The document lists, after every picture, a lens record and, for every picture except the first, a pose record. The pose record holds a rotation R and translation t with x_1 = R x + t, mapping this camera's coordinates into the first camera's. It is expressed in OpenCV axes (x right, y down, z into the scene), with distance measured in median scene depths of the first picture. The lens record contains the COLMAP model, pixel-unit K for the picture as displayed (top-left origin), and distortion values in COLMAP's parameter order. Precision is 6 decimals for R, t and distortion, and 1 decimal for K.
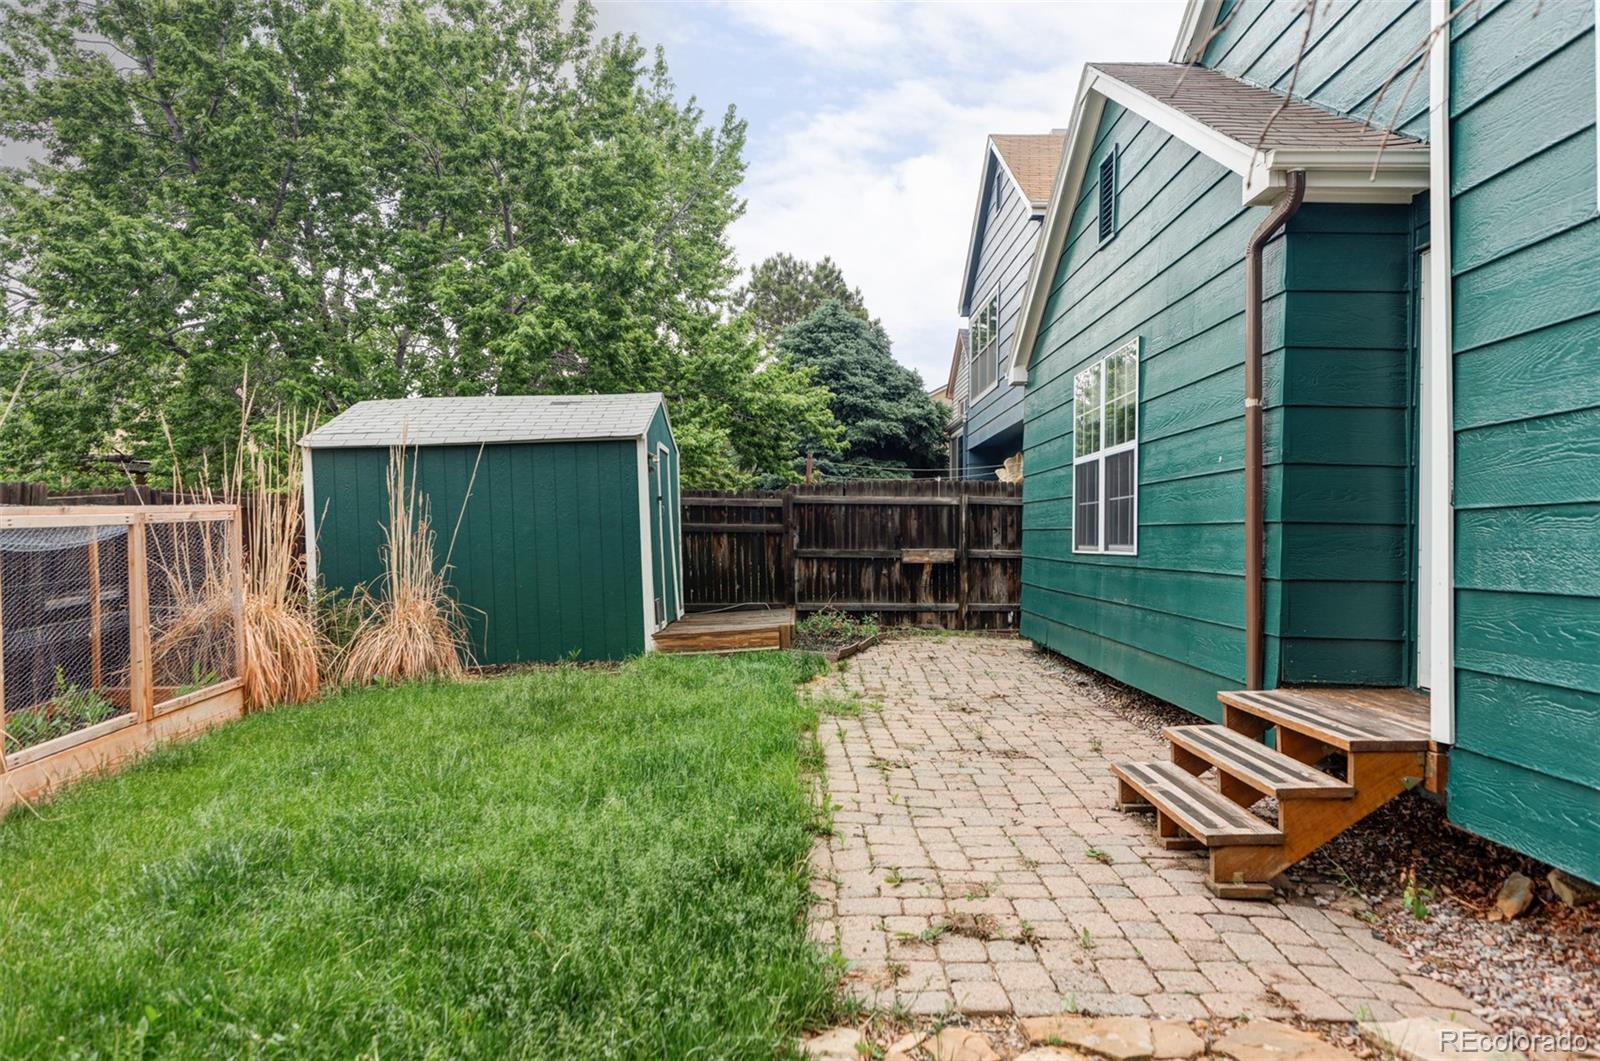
lens RADIAL K [[1082.5, 0, 800.0], [0, 1082.5, 530.5], [0, 0, 1]] dist [0.000283, -0.000080]
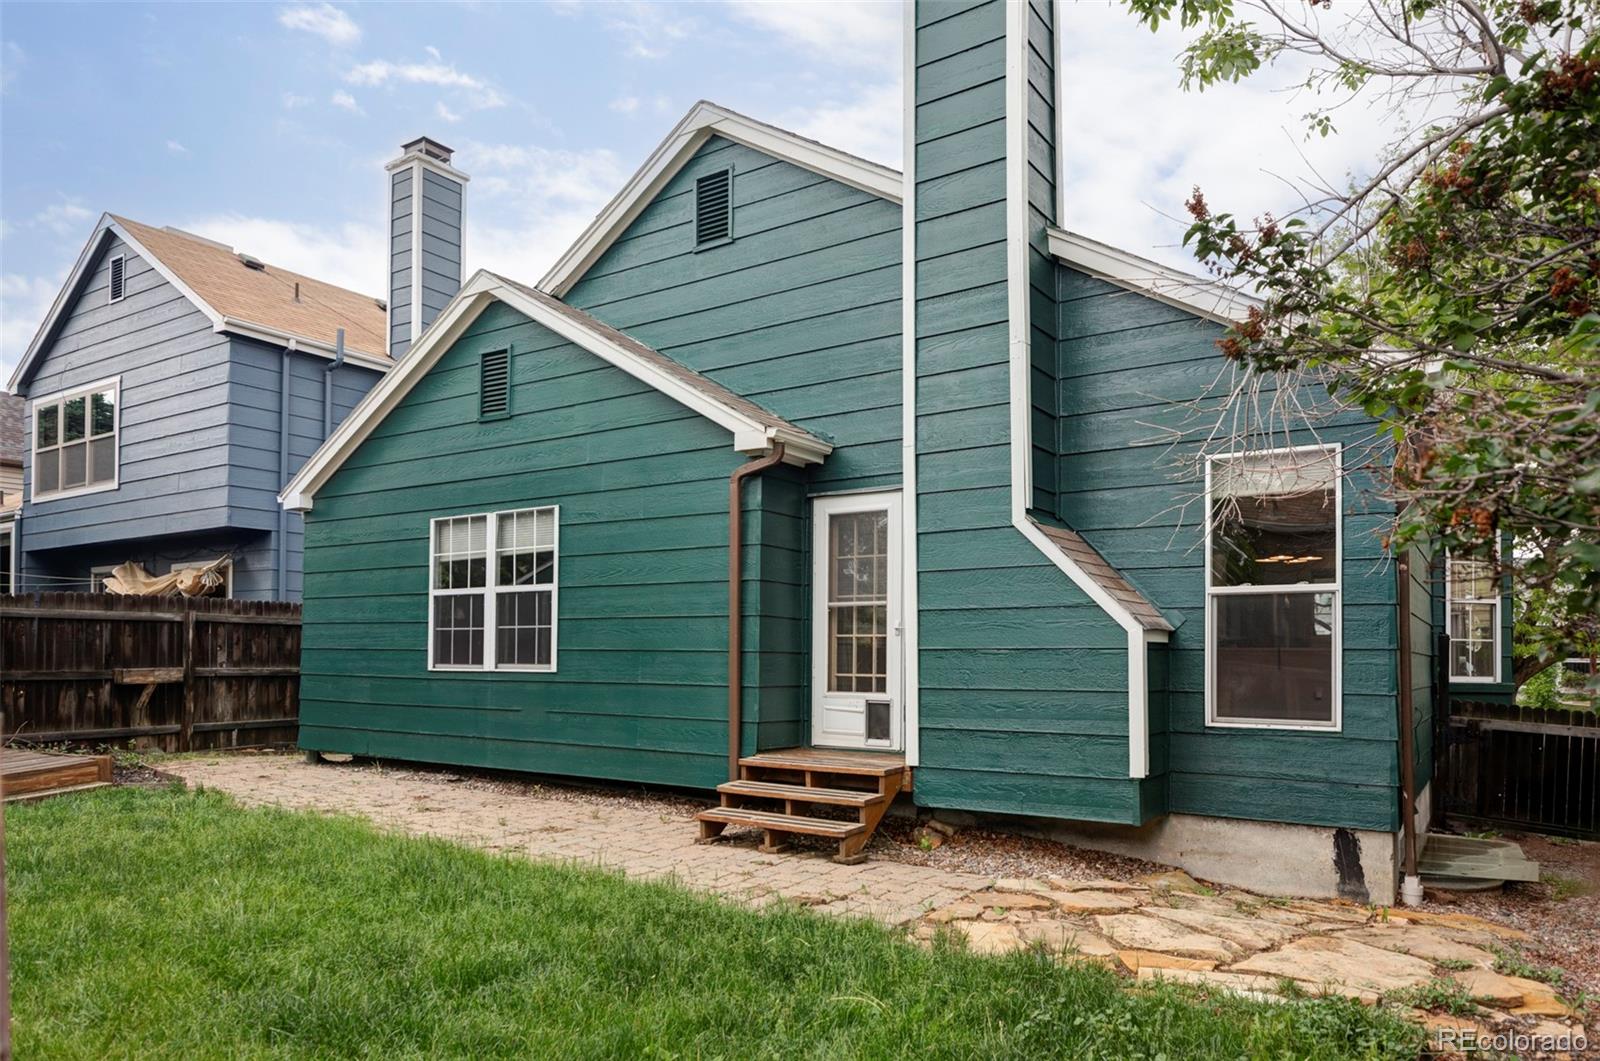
lens RADIAL K [[1042.0, 0, 800.1], [0, 1042.0, 631.6], [0, 0, 1]] dist [0.004089, 0.000211]
pose [[0.549887, 0.009334, 0.835187, -0.326491], [-0.004924, 0.999956, -0.007934, -0.010161], [-0.835225, 0.000250, 0.549909, 0.034457]]
